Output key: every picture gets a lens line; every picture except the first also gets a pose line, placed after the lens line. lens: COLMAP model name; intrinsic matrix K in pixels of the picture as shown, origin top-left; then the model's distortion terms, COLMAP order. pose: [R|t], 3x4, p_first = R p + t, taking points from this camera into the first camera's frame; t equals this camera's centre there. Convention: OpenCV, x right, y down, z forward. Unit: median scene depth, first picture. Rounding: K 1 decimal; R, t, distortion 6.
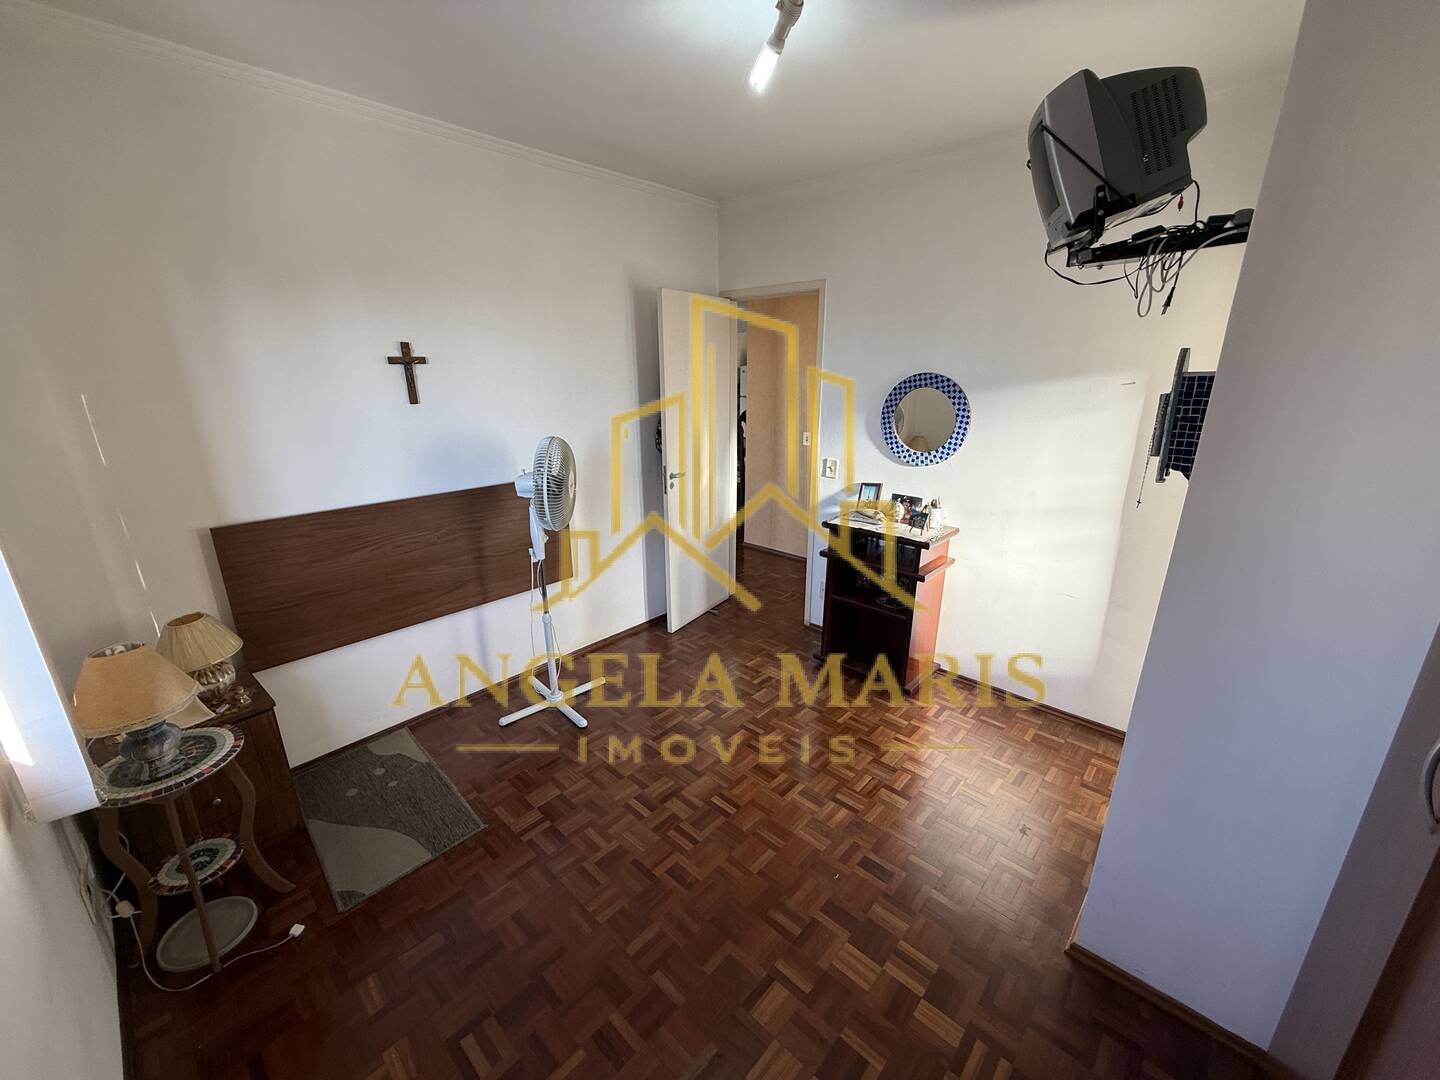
lens RADIAL K [[575.7, 0, 713.5], [0, 575.7, 538.3], [0, 0, 1]] dist [-0.000622, 0.000183]
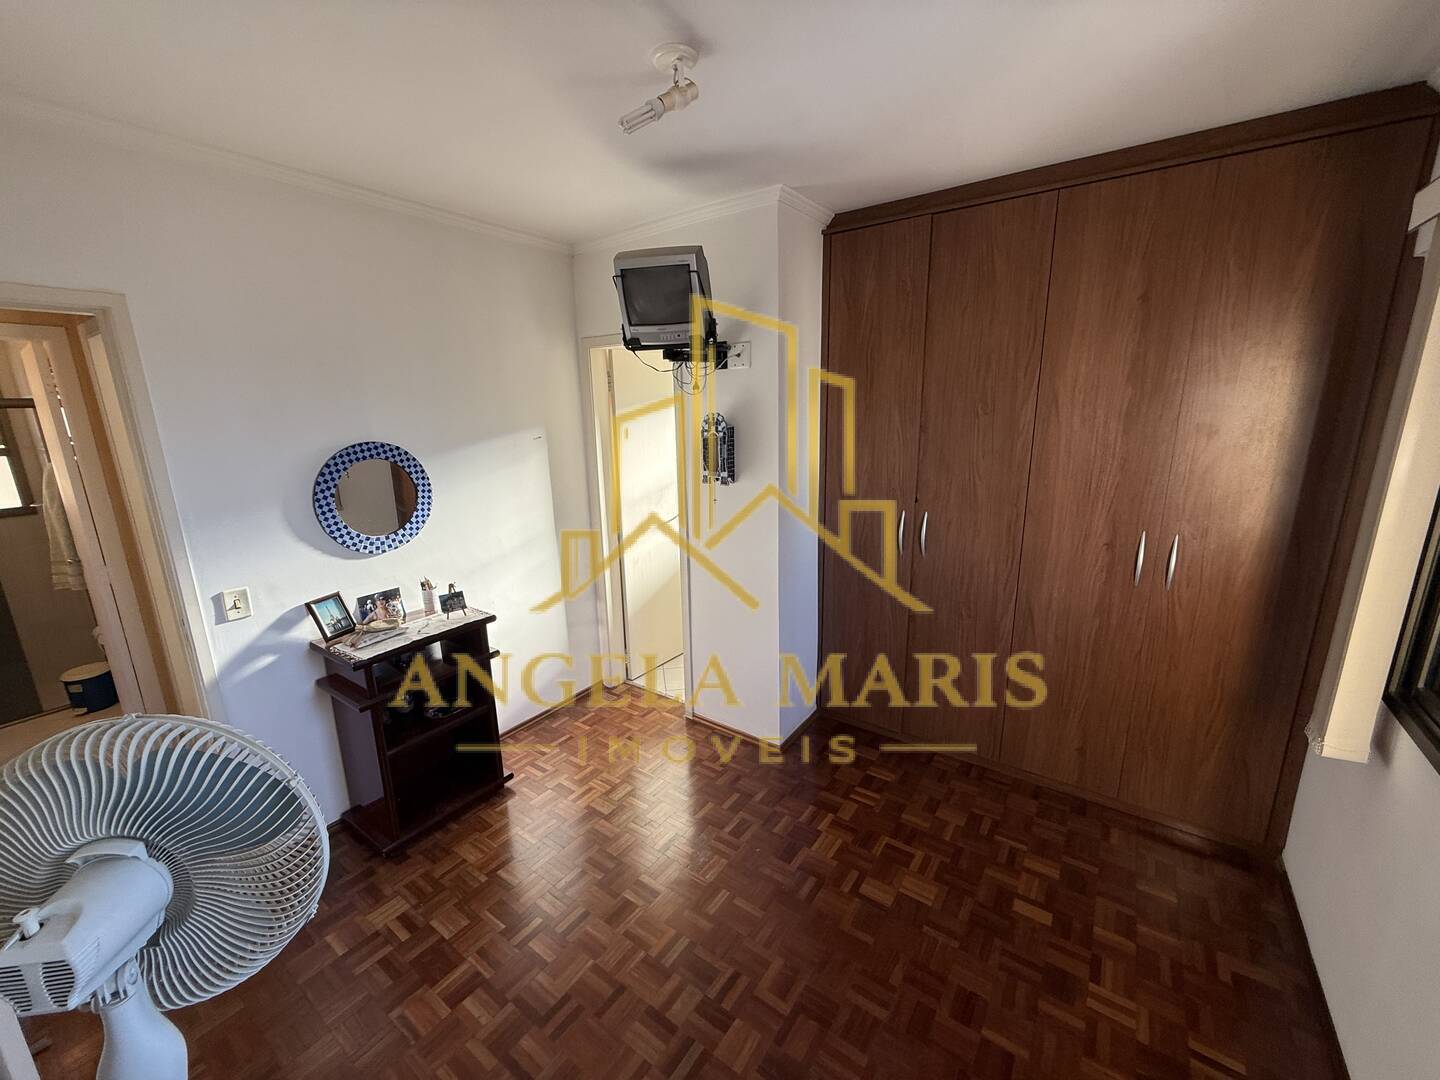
lens RADIAL K [[575.7, 0, 714.6], [0, 575.7, 540.2], [0, 0, 1]] dist [-0.000622, 0.000183]
pose [[-0.130820, -0.228023, 0.964827, -0.518931], [0.307906, 0.915721, 0.258166, -0.220321], [-0.942380, 0.330849, -0.049585, 0.625613]]
